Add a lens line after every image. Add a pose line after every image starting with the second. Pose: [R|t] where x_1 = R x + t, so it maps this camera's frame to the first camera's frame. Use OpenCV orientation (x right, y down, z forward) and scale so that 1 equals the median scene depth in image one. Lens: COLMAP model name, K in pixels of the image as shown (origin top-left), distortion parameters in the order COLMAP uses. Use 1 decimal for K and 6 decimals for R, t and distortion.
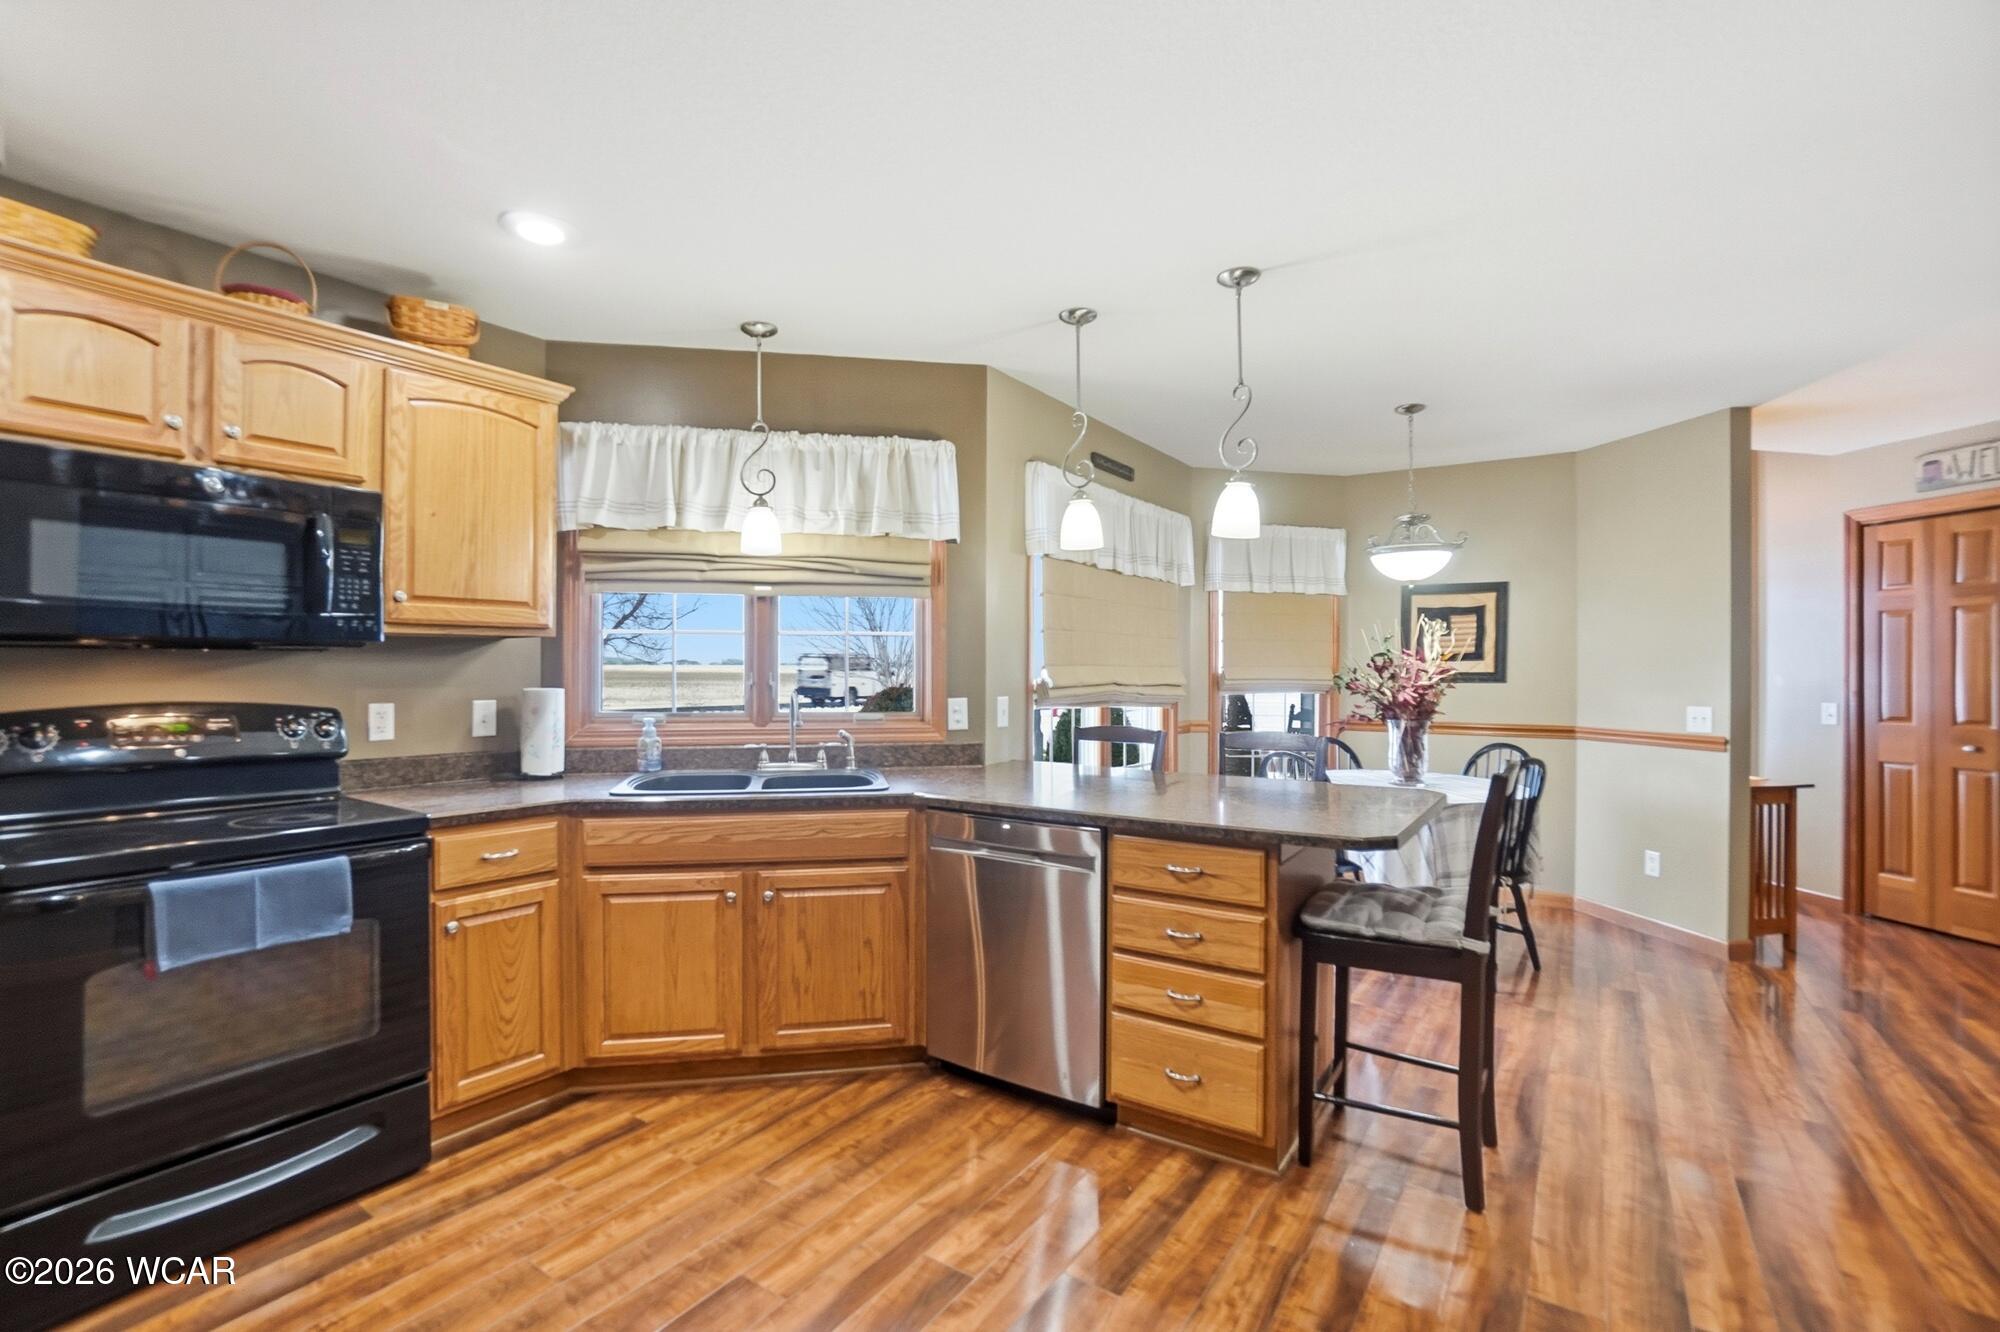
lens RADIAL K [[893.6, 0, 996.5], [0, 893.6, 670.3], [0, 0, 1]] dist [-0.060090, 0.021755]
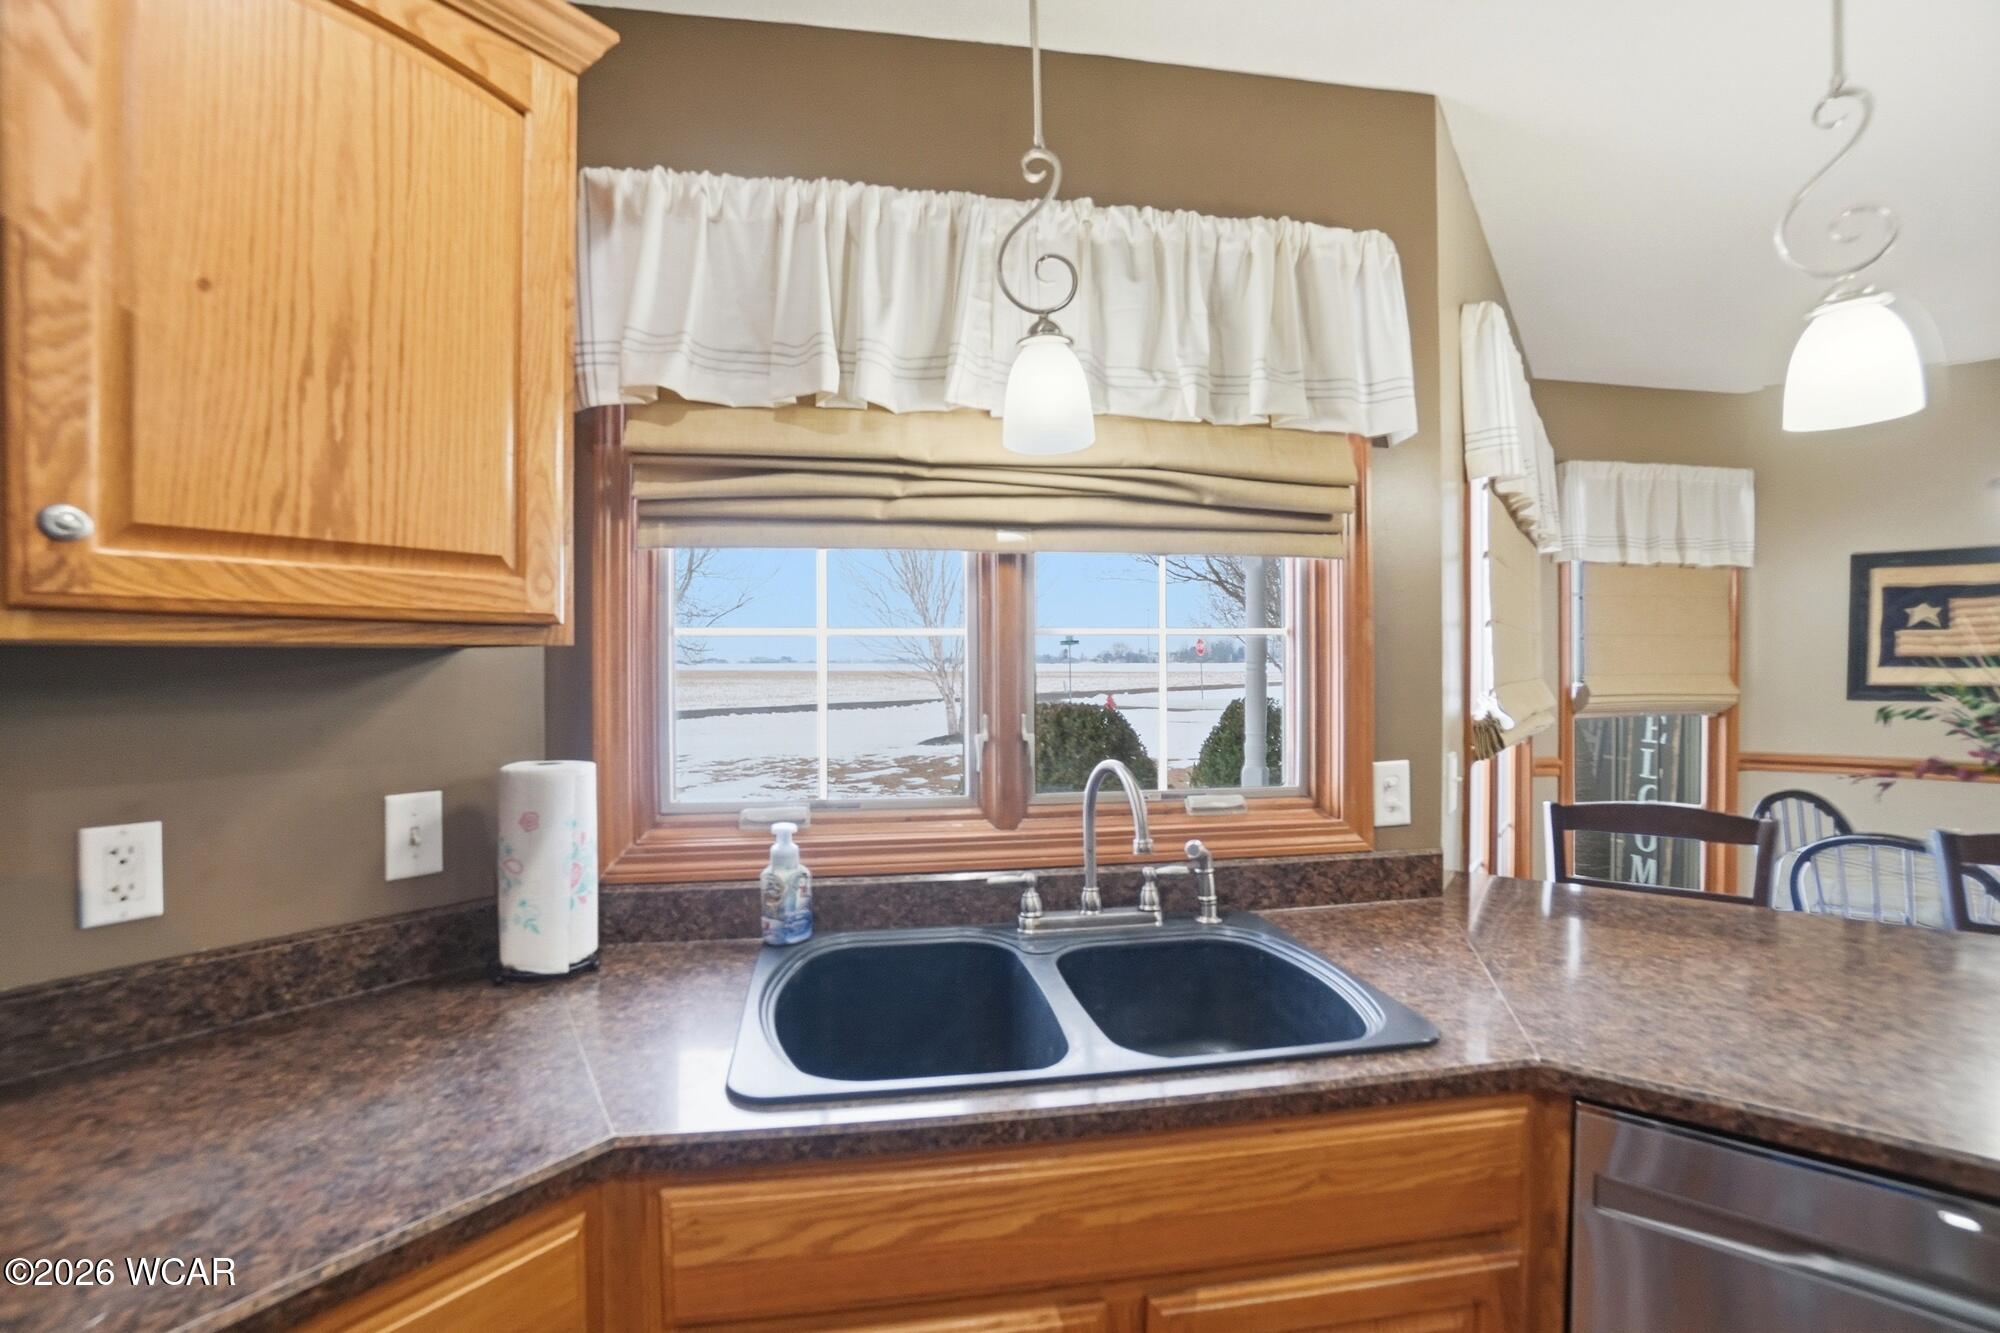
lens RADIAL K [[904.6, 0, 994.2], [0, 904.6, 665.1], [0, 0, 1]] dist [-0.064006, 0.024897]
pose [[0.999353, -0.006860, -0.035305, -0.280522], [0.006795, 0.999975, -0.001976, -0.025395], [0.035318, 0.001735, 0.999375, 0.572471]]
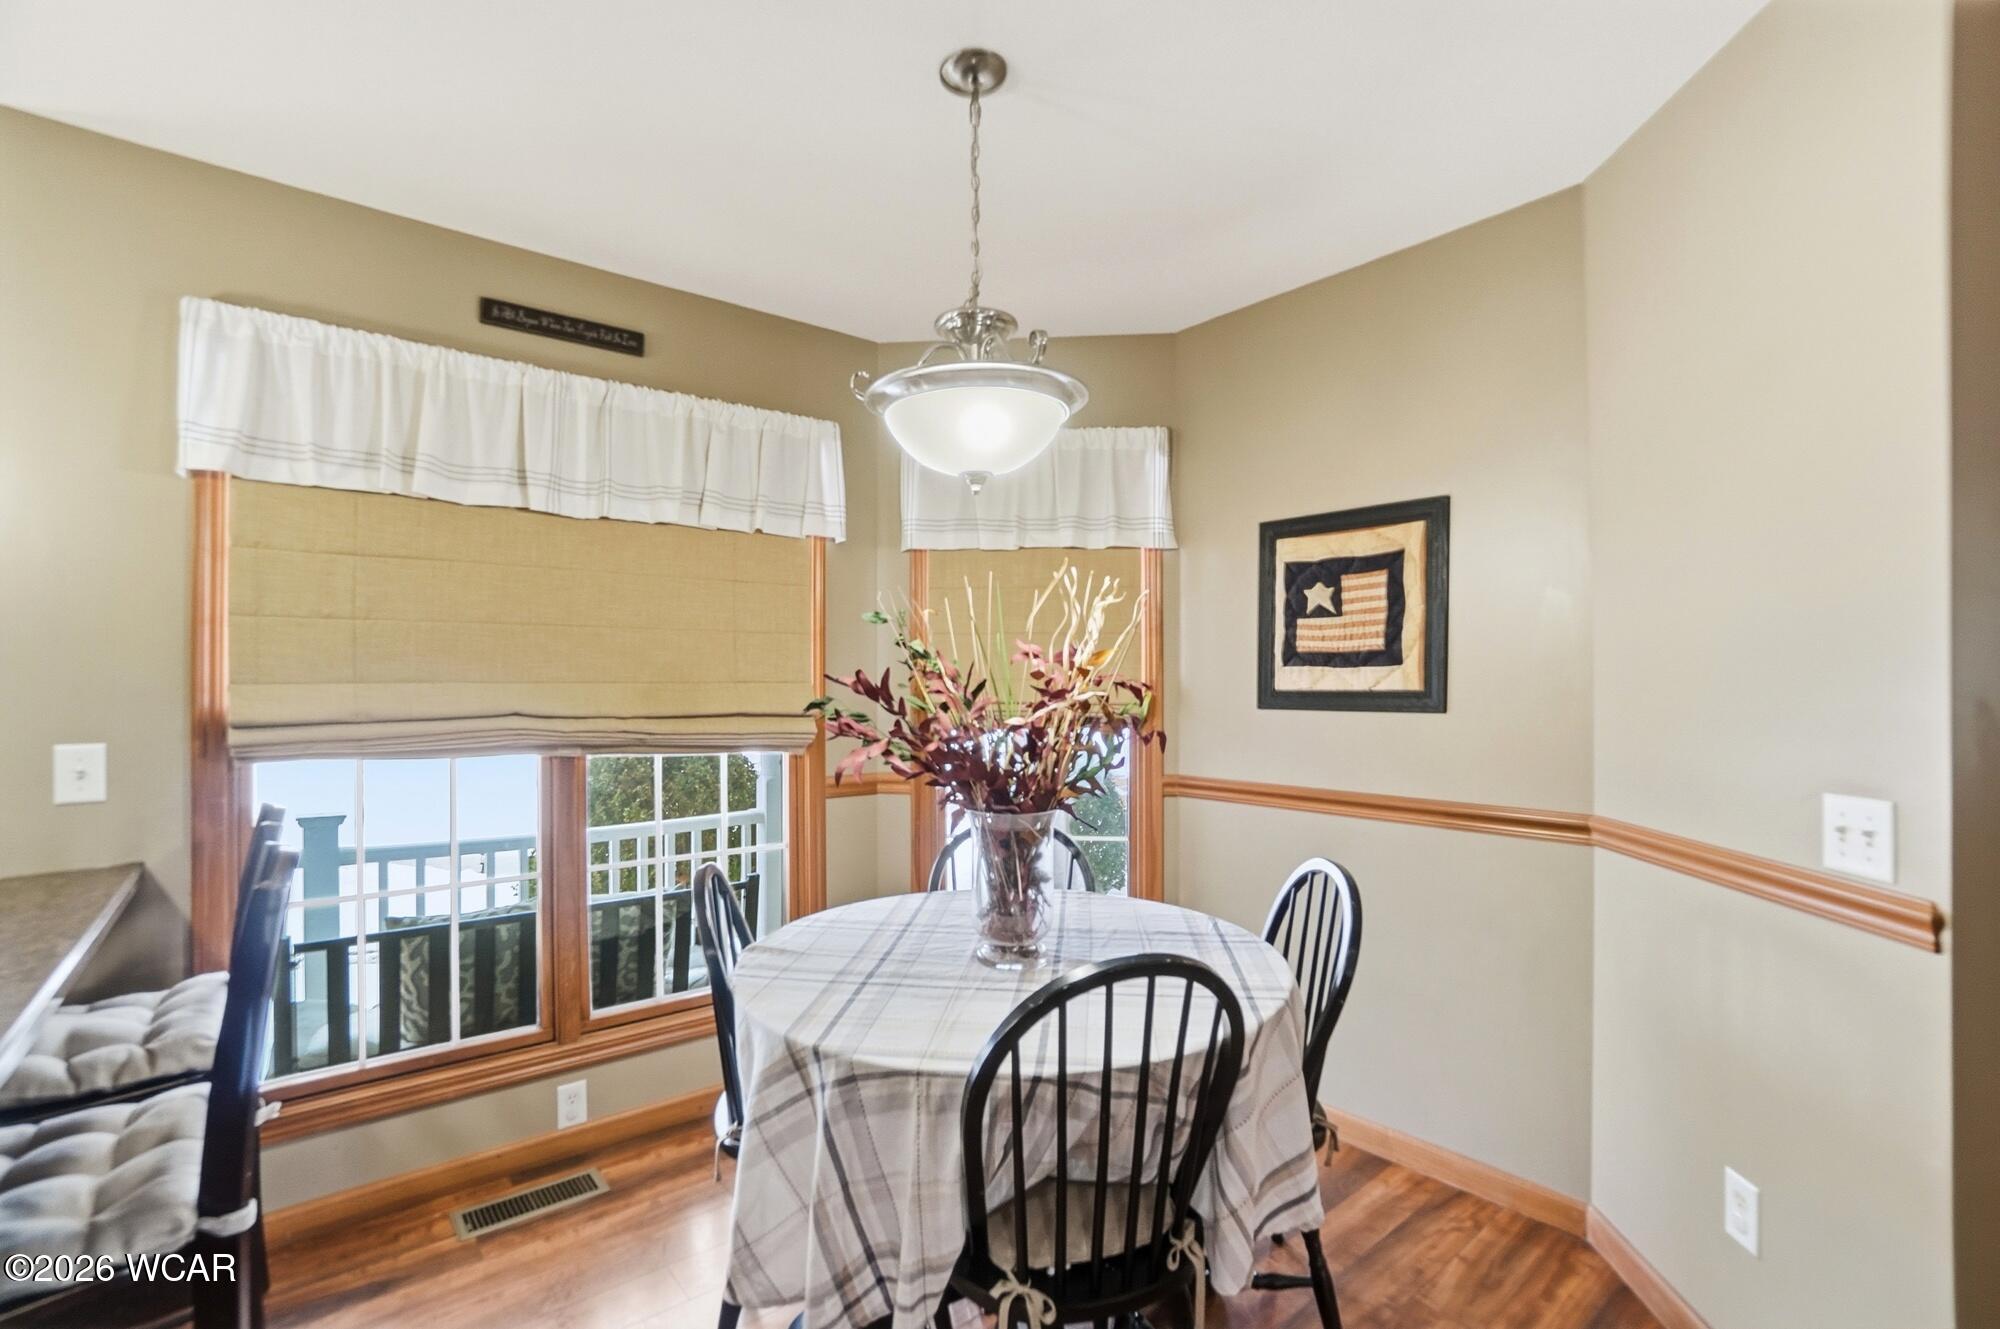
lens RADIAL K [[891.1, 0, 979.7], [0, 891.1, 685.8], [0, 0, 1]] dist [-0.054071, 0.019971]
pose [[0.958595, -0.003483, -0.284753, 0.779327], [0.005060, 0.999976, 0.004801, -0.005918], [0.284730, -0.006043, 0.958589, 0.787674]]
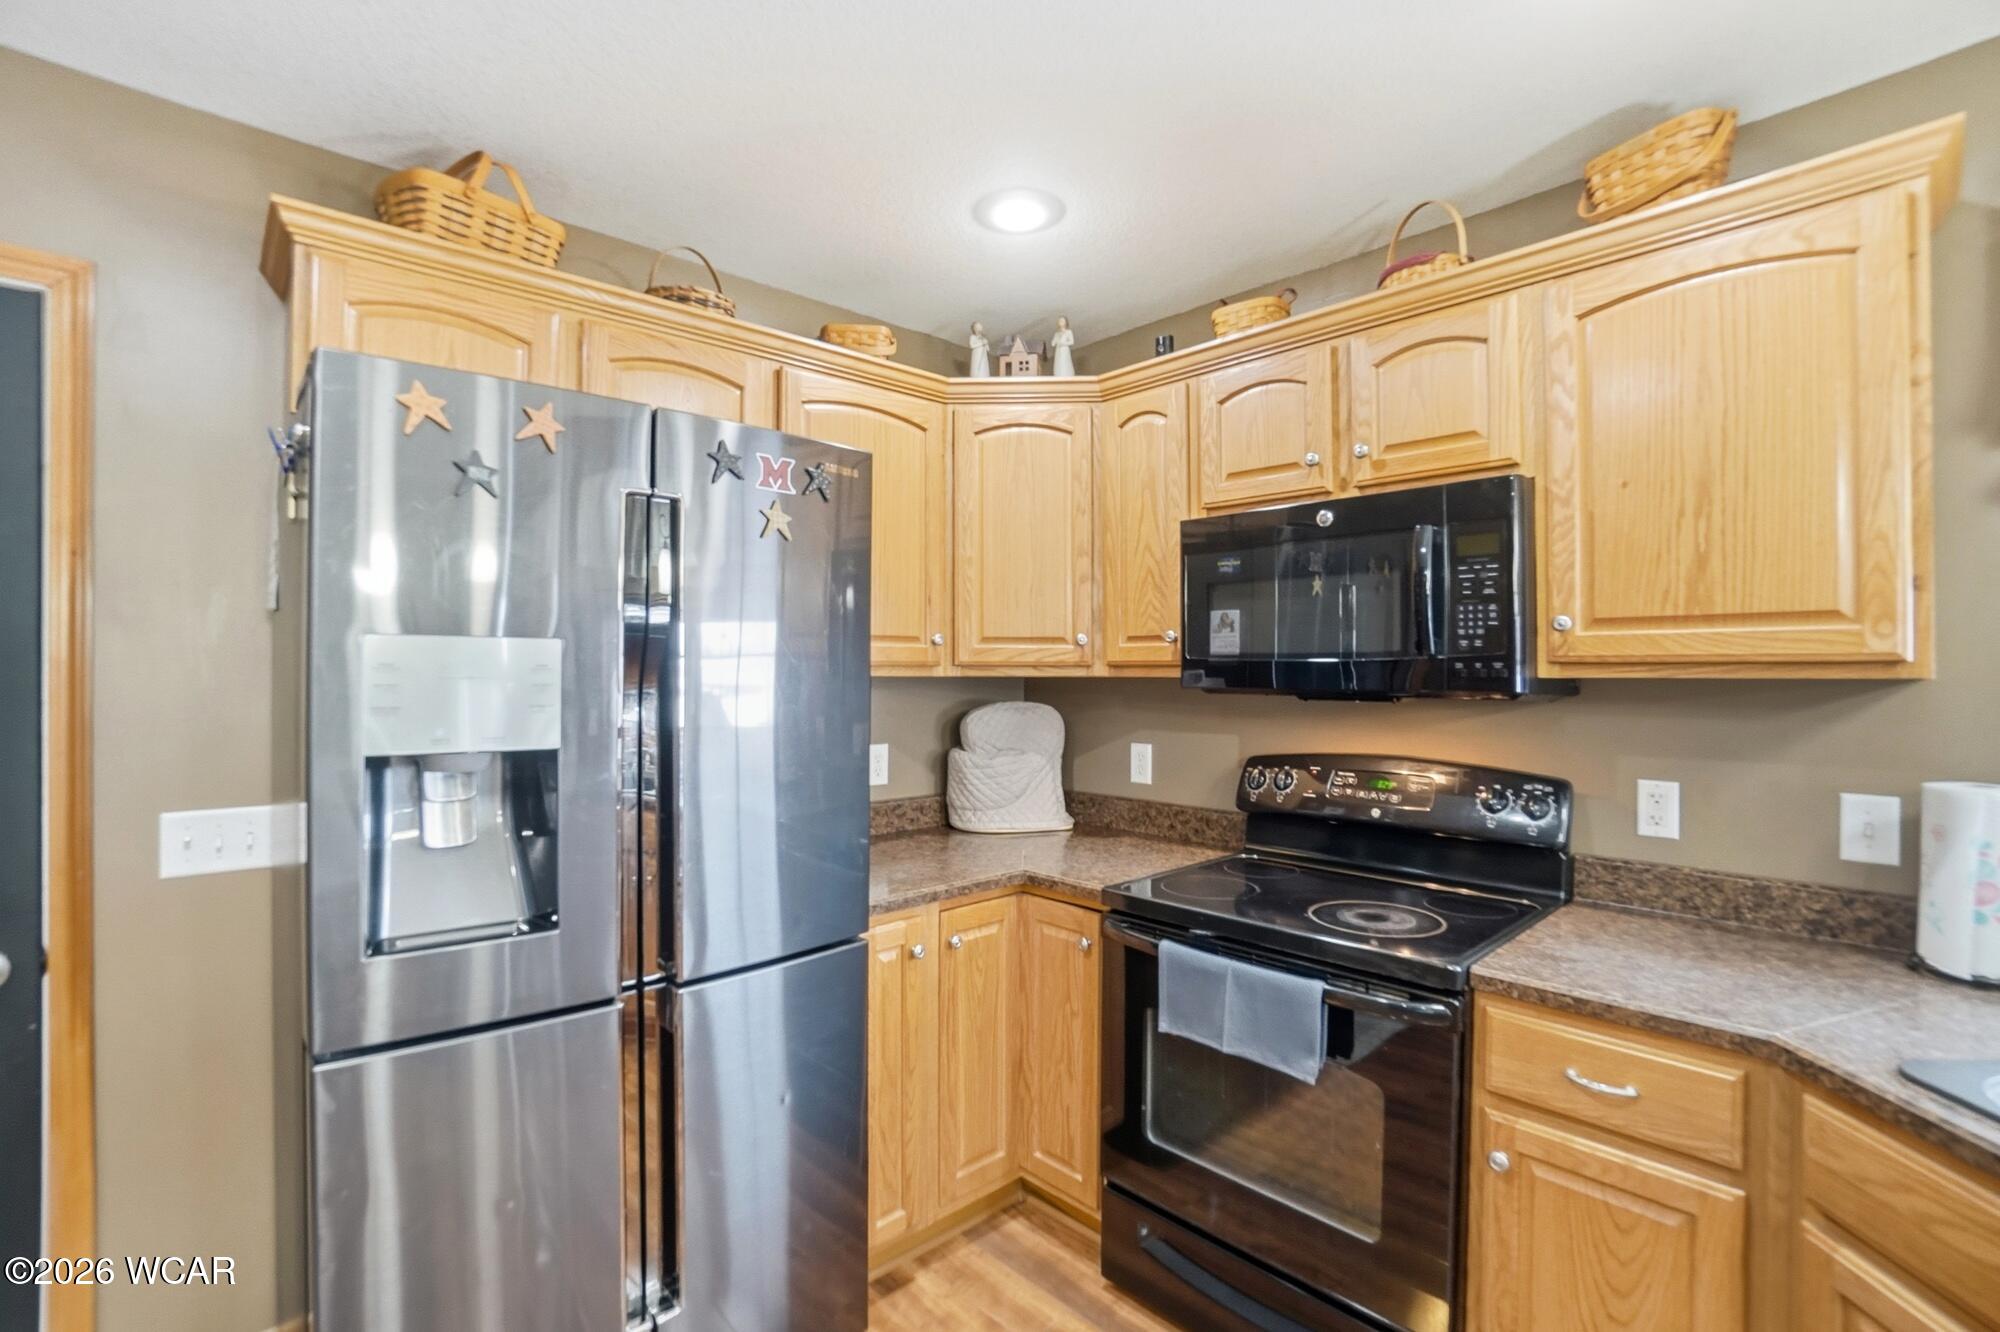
lens RADIAL K [[904.6, 0, 994.2], [0, 904.6, 664.6], [0, 0, 1]] dist [-0.064006, 0.024897]
pose [[-0.225784, -0.012363, -0.974099, 0.047694], [-0.006834, 0.999915, -0.011107, -0.035015], [0.974153, 0.004149, -0.225849, 0.597133]]
